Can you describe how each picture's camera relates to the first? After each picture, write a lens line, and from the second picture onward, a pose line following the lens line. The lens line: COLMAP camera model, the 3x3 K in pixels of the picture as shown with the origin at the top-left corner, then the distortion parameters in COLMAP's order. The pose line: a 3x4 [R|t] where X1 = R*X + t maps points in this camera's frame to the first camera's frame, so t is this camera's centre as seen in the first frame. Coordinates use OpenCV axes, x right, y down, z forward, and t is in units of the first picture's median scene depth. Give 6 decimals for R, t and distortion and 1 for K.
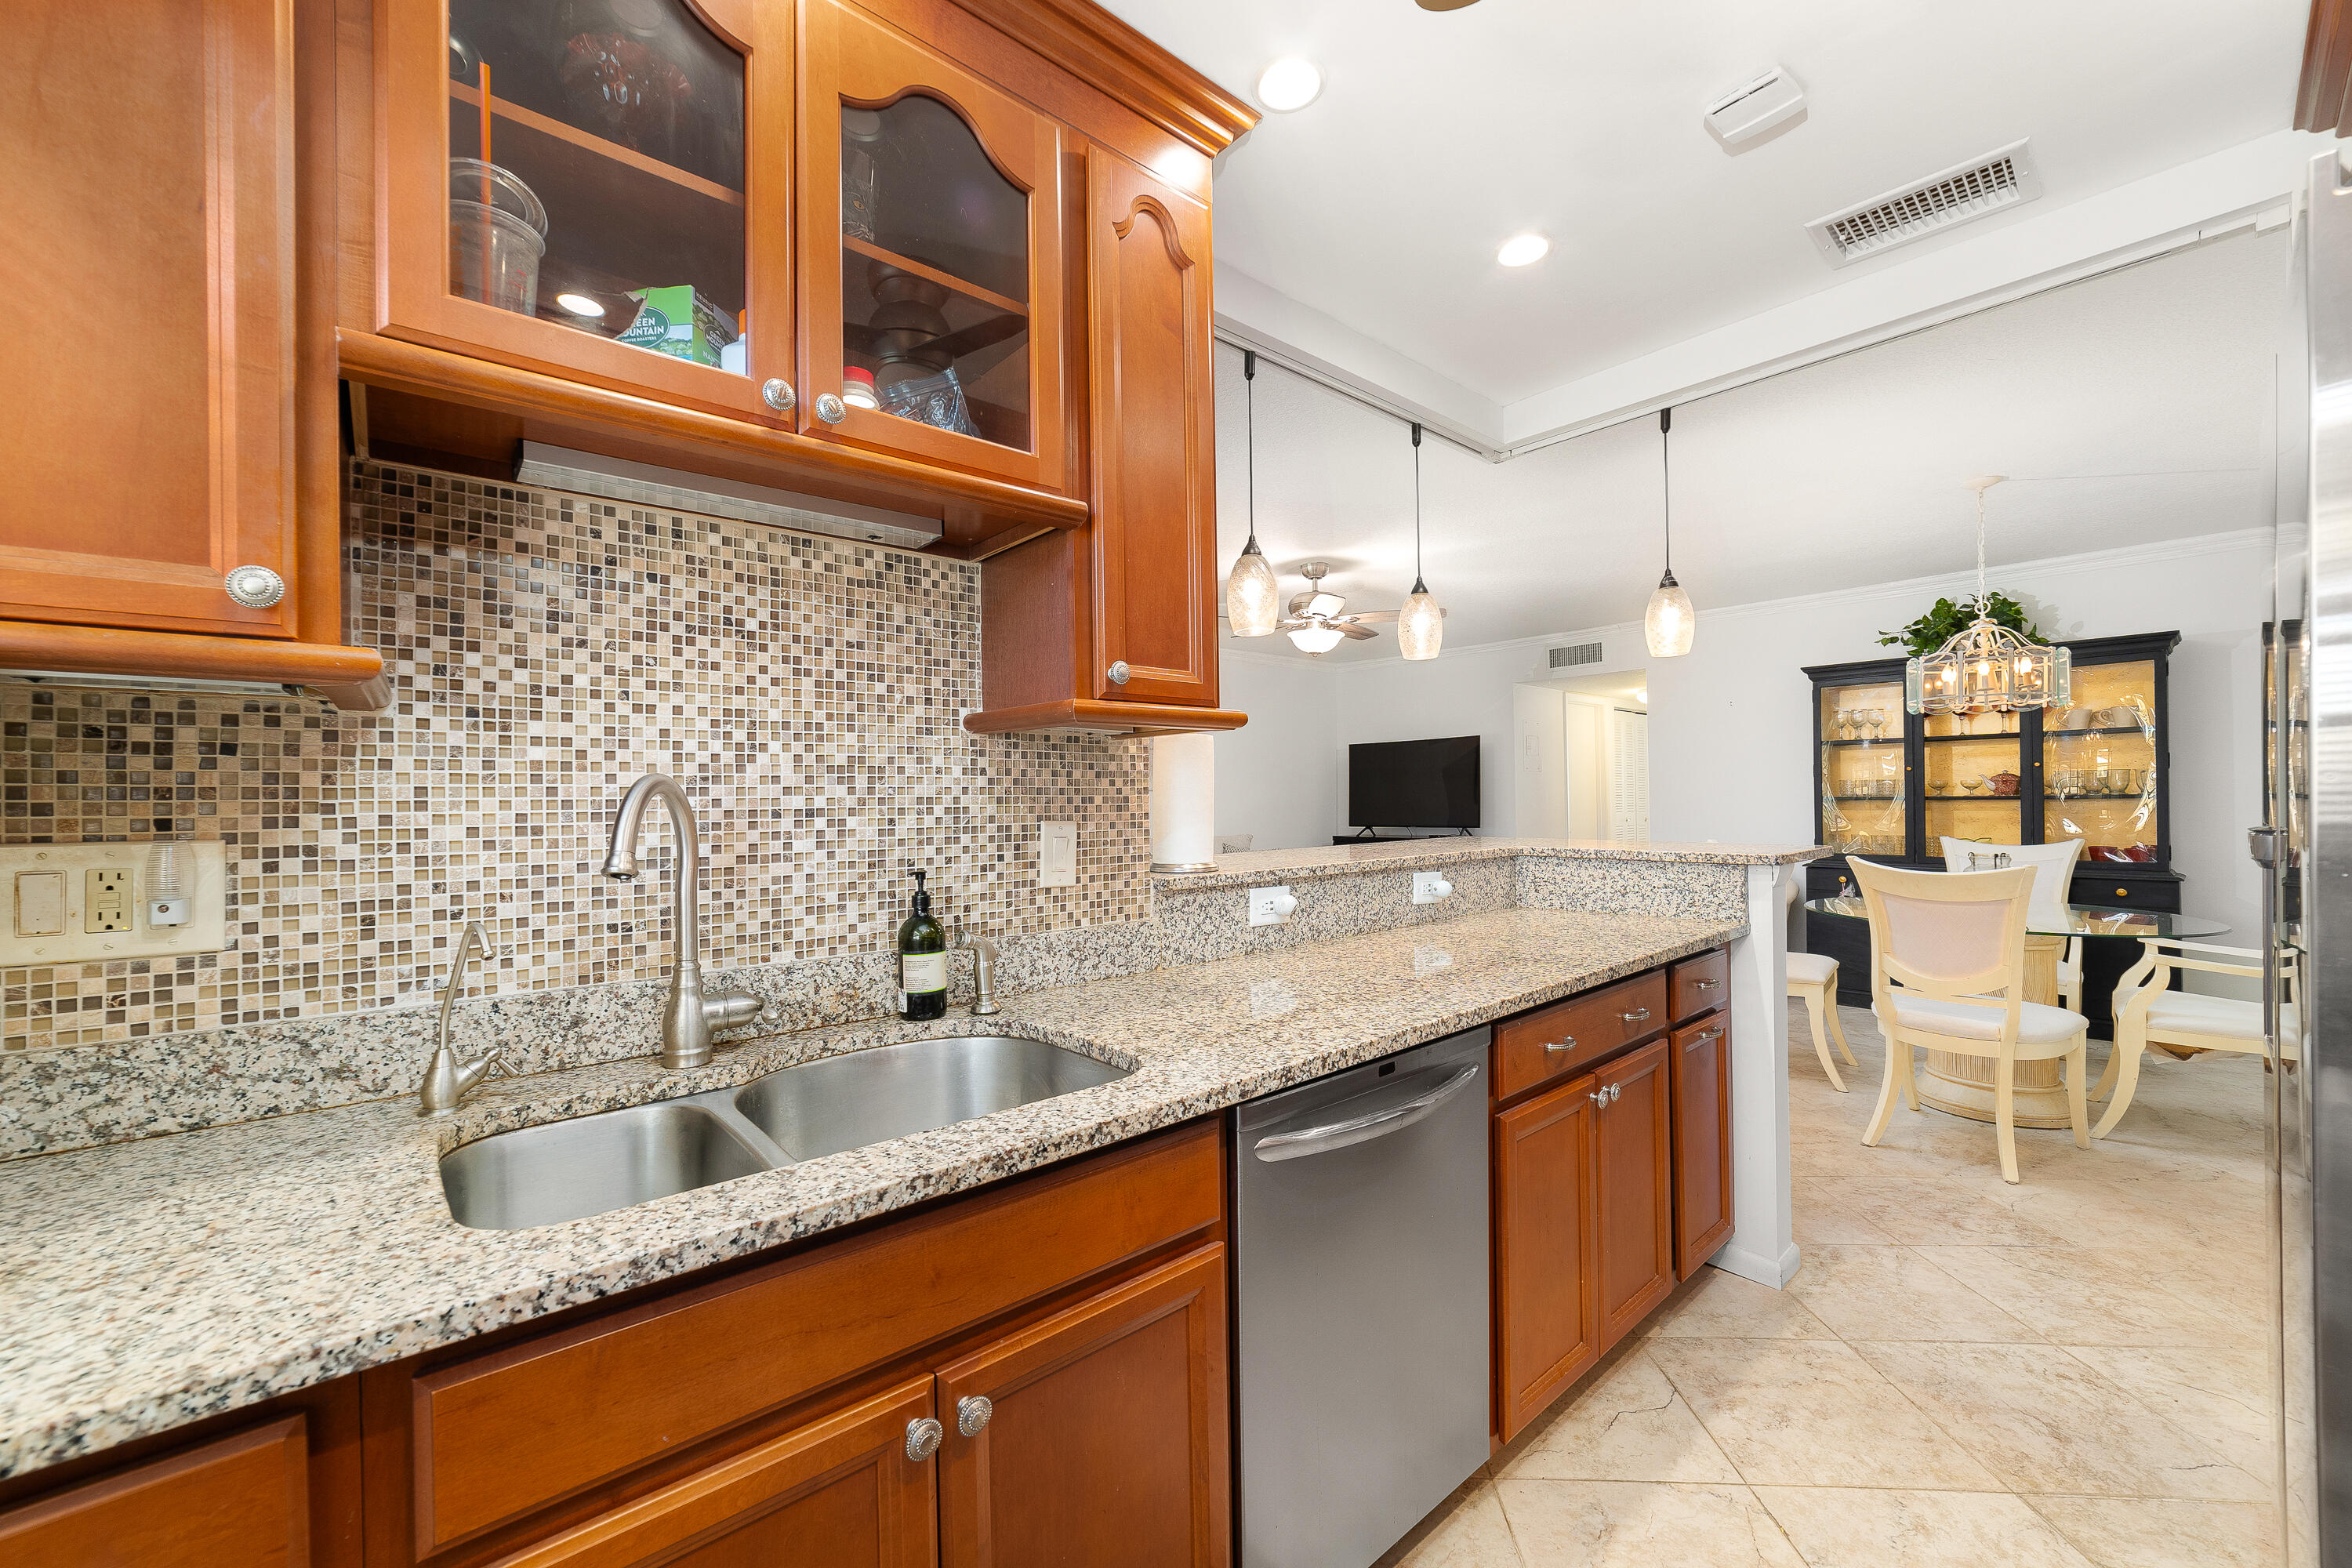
lens RADIAL K [[917.4, 0, 1164.8], [0, 917.4, 794.7], [0, 0, 1]] dist [-0.019392, 0.000423]
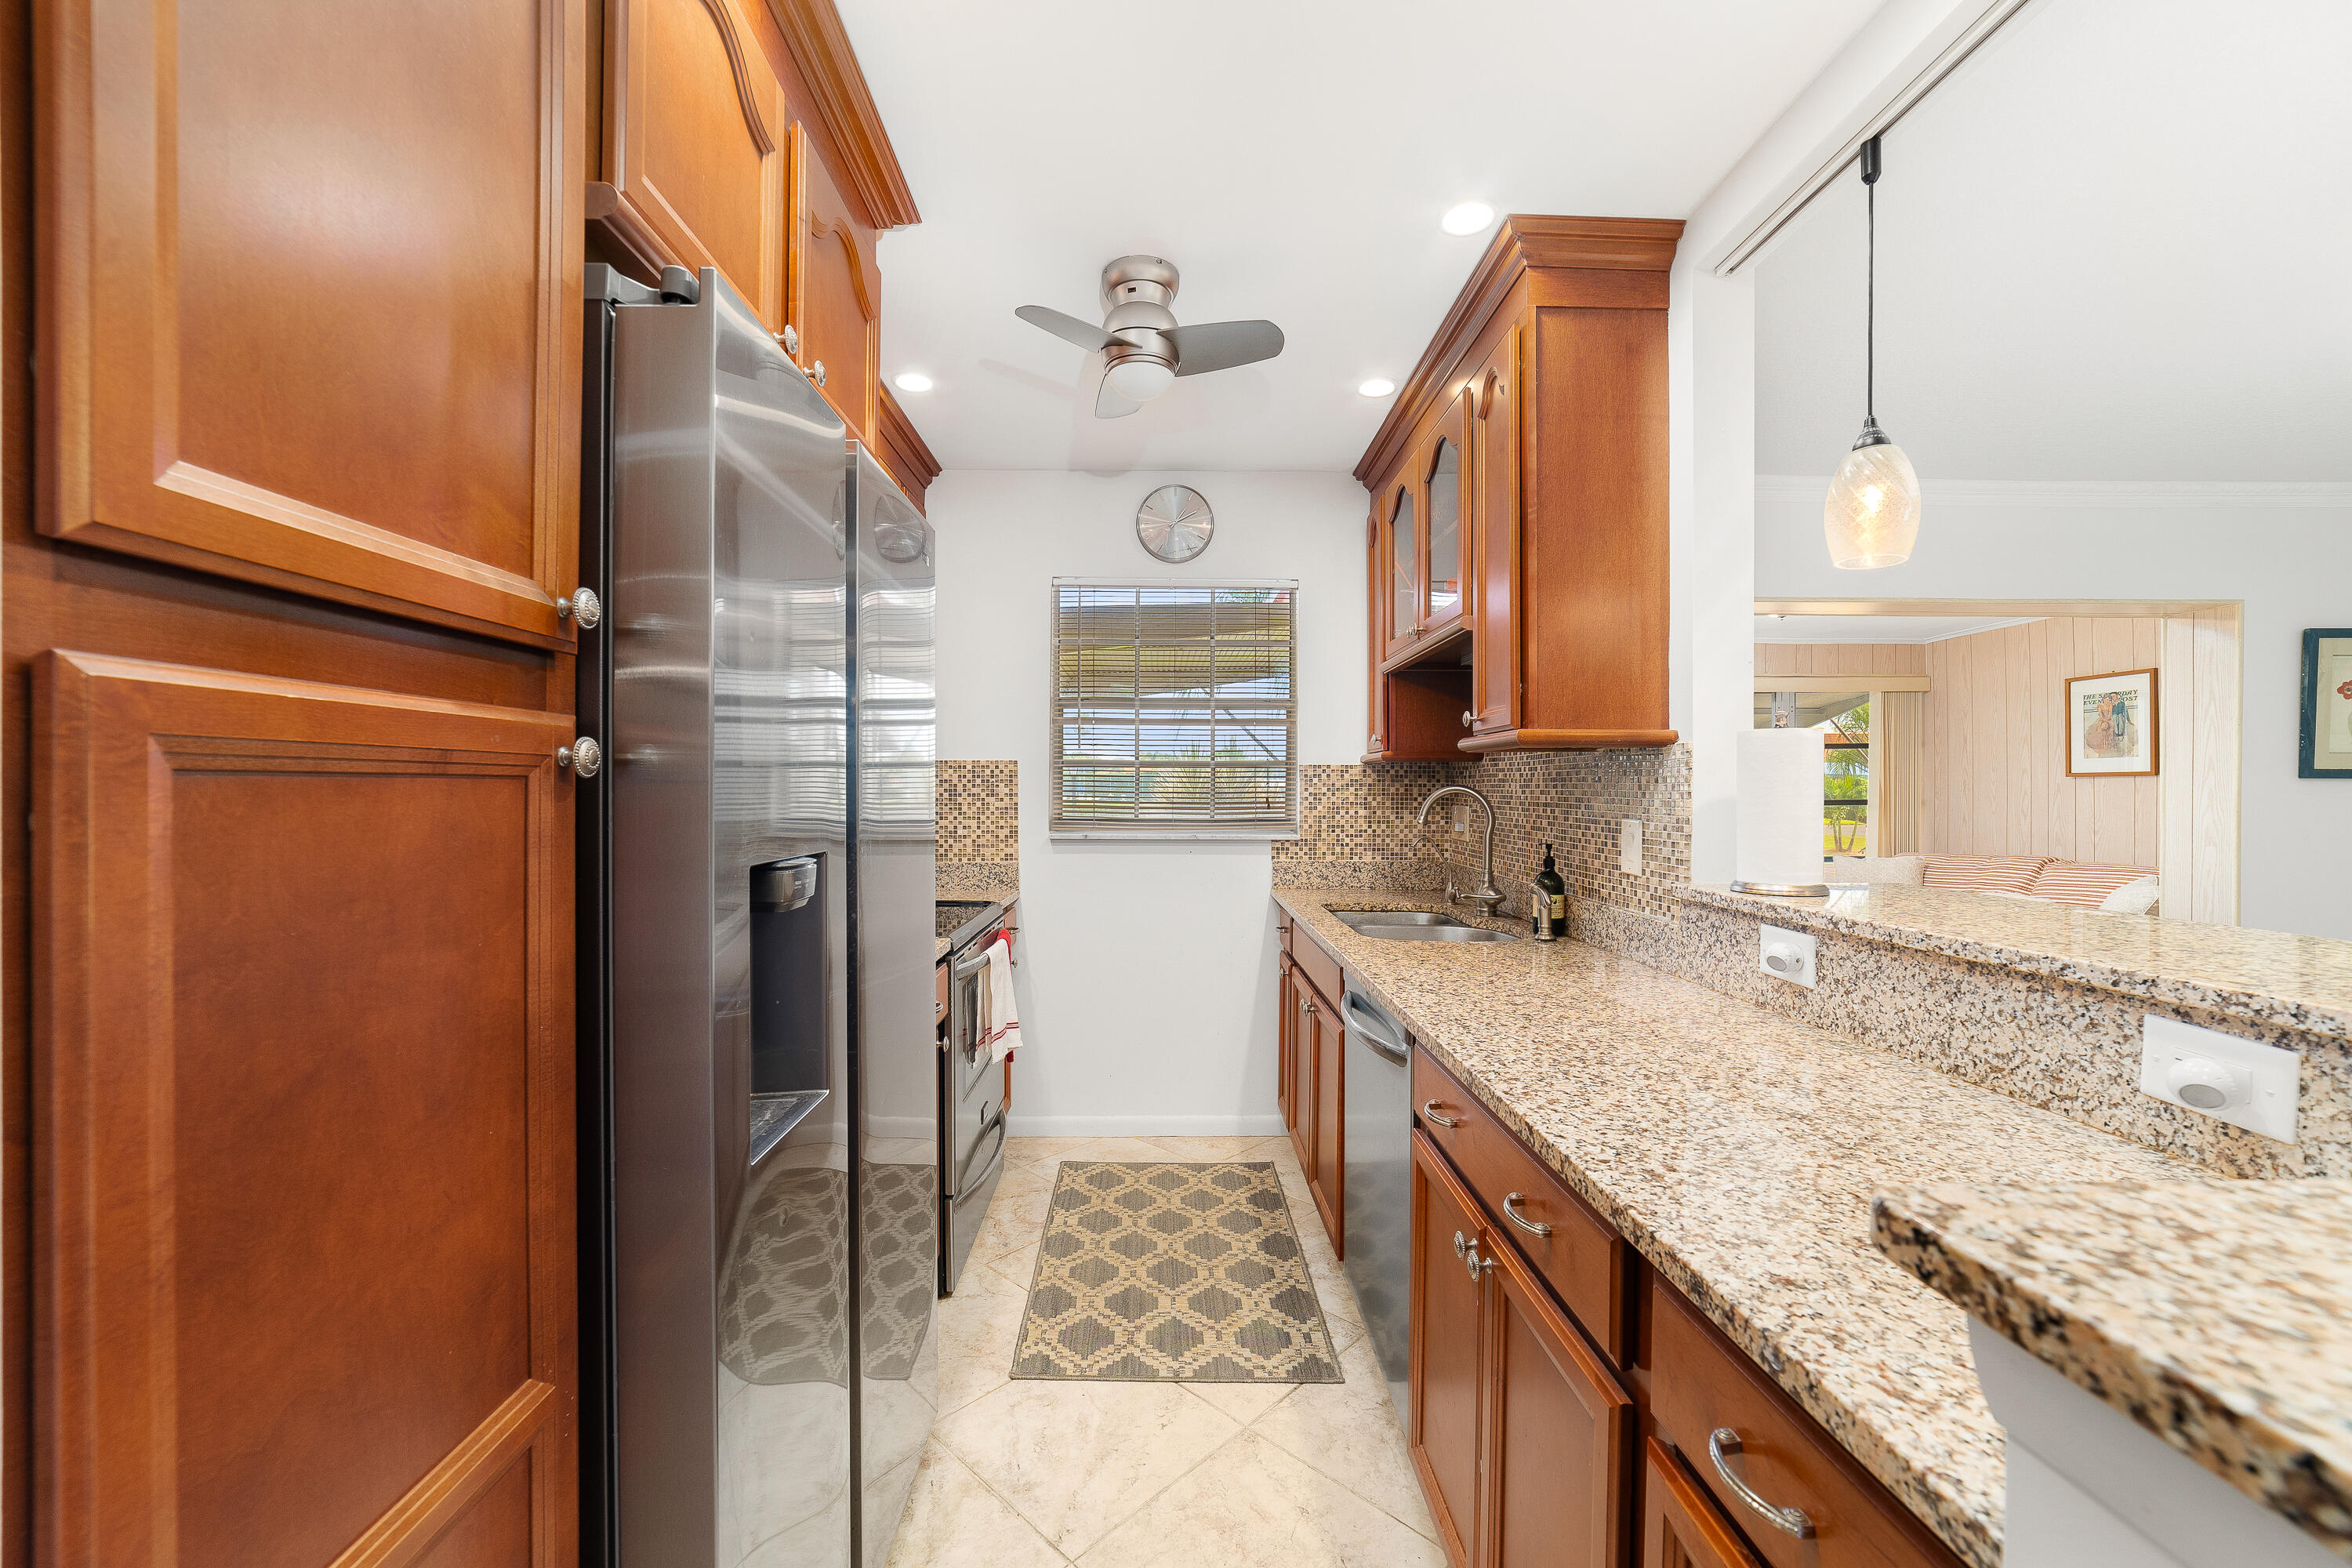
lens RADIAL K [[921.3, 0, 1175.3], [0, 921.3, 789.2], [0, 0, 1]] dist [-0.028350, 0.006894]
pose [[-0.636913, 0.012230, -0.770839, 1.278619], [0.007903, 0.999925, 0.009335, -0.028962], [0.770895, -0.000147, -0.636962, 1.408495]]
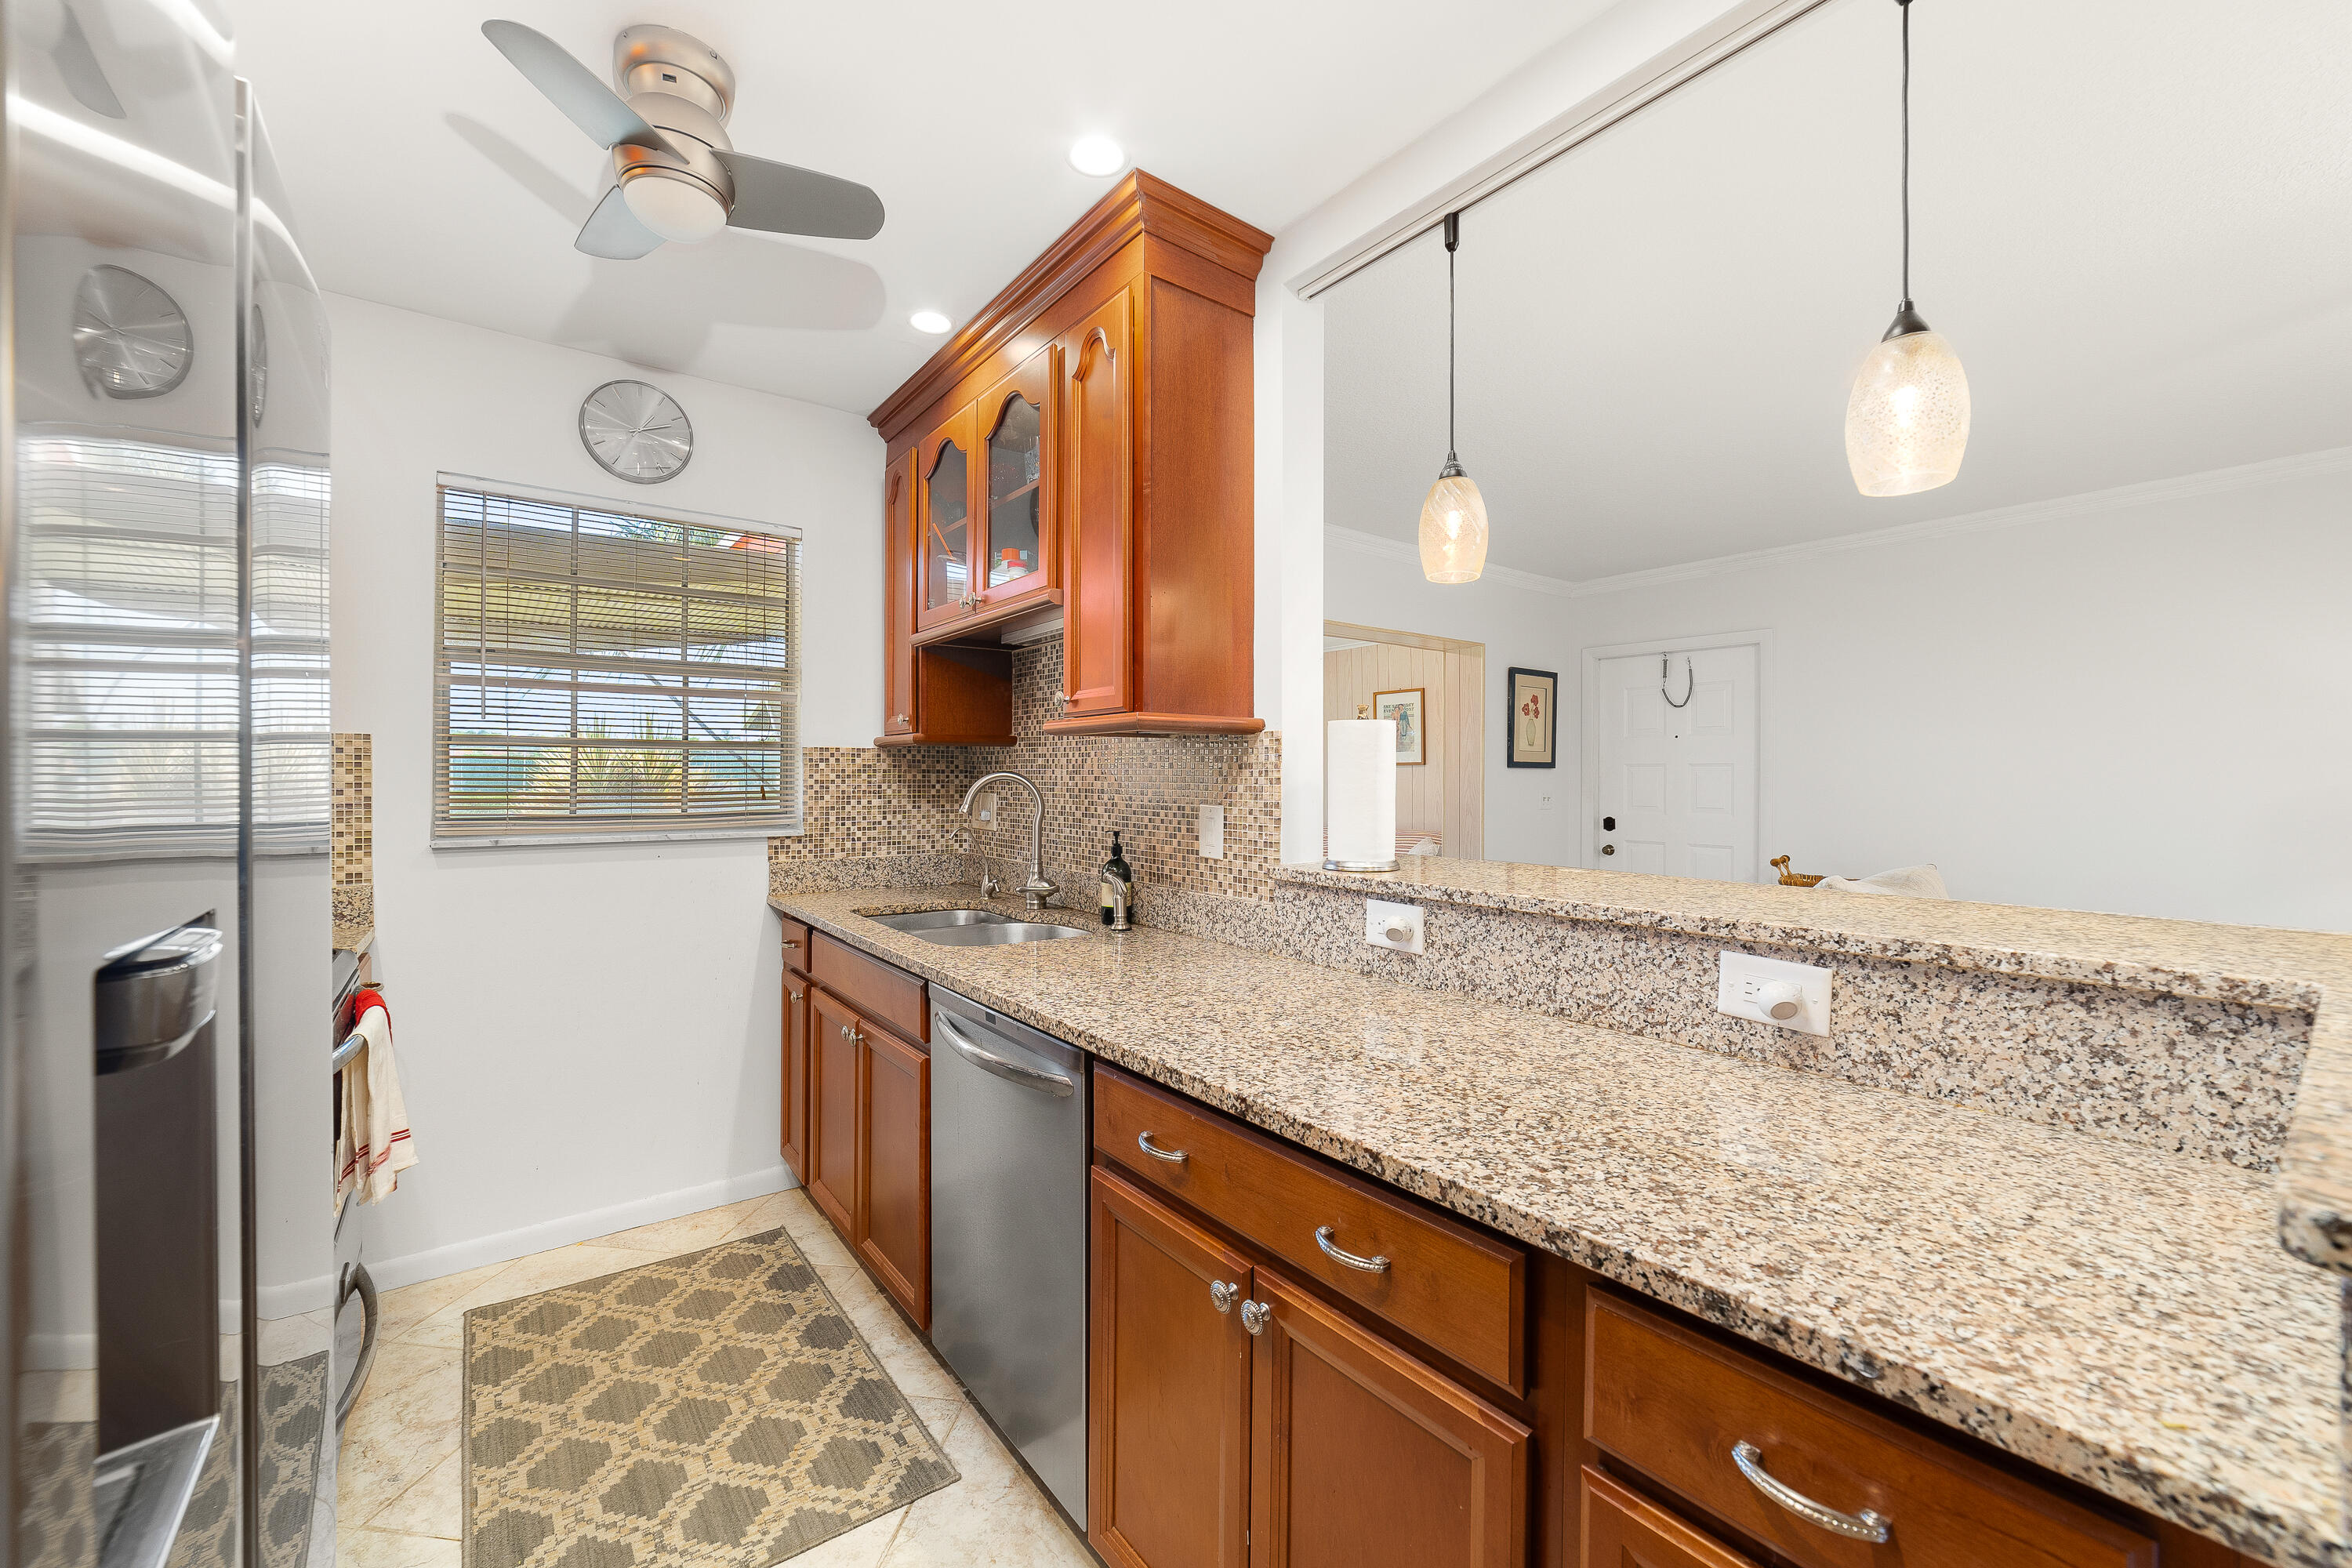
lens RADIAL K [[920.3, 0, 1174.5], [0, 920.3, 774.9], [0, 0, 1]] dist [-0.024396, 0.006029]
pose [[-0.055989, 0.011843, -0.998361, 1.206134], [0.002354, 0.999928, 0.011729, -0.028145], [0.998429, -0.001693, -0.056012, 1.104394]]
